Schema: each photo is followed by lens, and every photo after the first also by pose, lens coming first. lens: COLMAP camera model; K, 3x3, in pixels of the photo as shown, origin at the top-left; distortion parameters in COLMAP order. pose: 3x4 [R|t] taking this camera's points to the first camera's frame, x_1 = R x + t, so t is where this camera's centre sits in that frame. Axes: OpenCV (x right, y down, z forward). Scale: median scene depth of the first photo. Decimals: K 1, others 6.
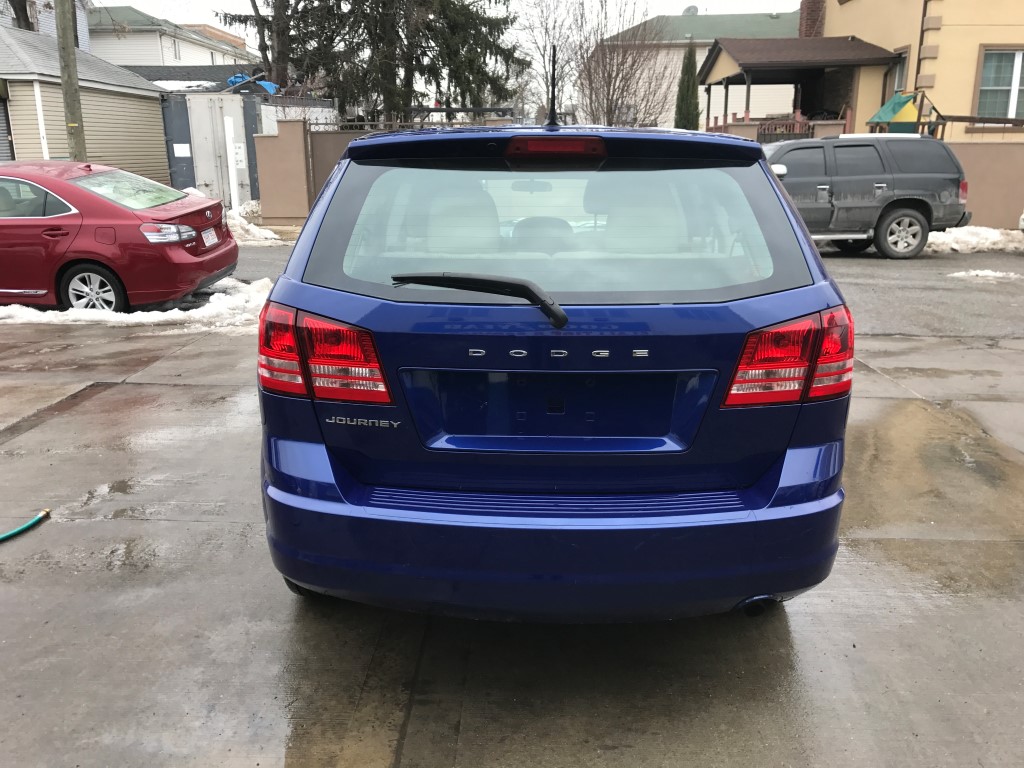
lens RADIAL K [[851.4, 0, 499.7], [0, 851.4, 392.1], [0, 0, 1]] dist [0.040350, -0.036665]
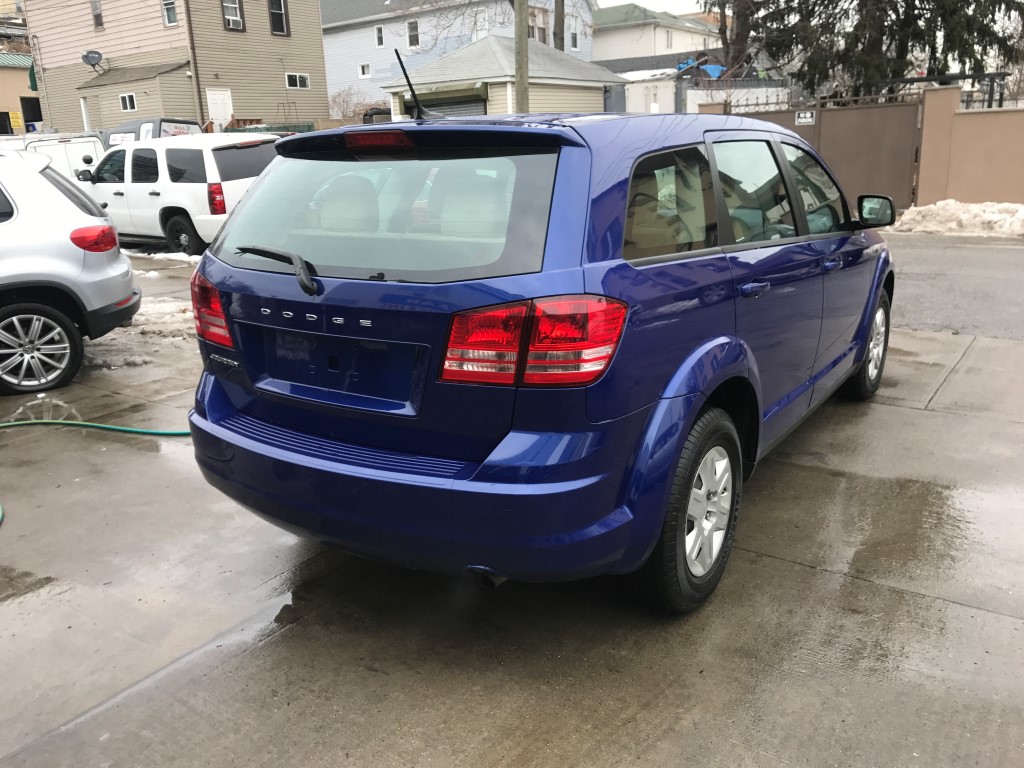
lens RADIAL K [[851.4, 0, 485.7], [0, 851.4, 382.3], [0, 0, 1]] dist [0.040350, -0.036665]
pose [[0.837600, 0.123018, -0.532253, 0.092116], [-0.118273, 0.992043, 0.043163, -0.003497], [0.533328, 0.026798, 0.845484, 0.012337]]
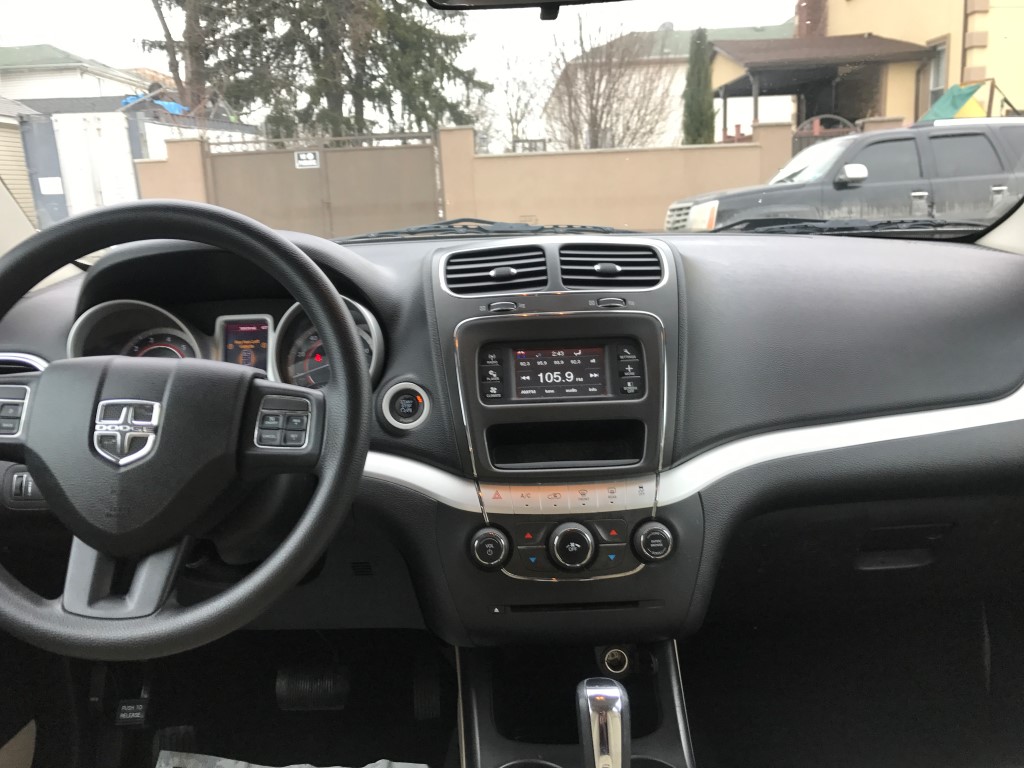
lens RADIAL K [[851.4, 0, 505.8], [0, 851.4, 384.8], [0, 0, 1]] dist [0.040350, -0.036665]
pose [[0.998455, -0.041873, 0.036531, 0.004925], [0.043873, 0.997479, -0.055778, -0.037428], [-0.034104, 0.057294, 0.997775, 0.201835]]
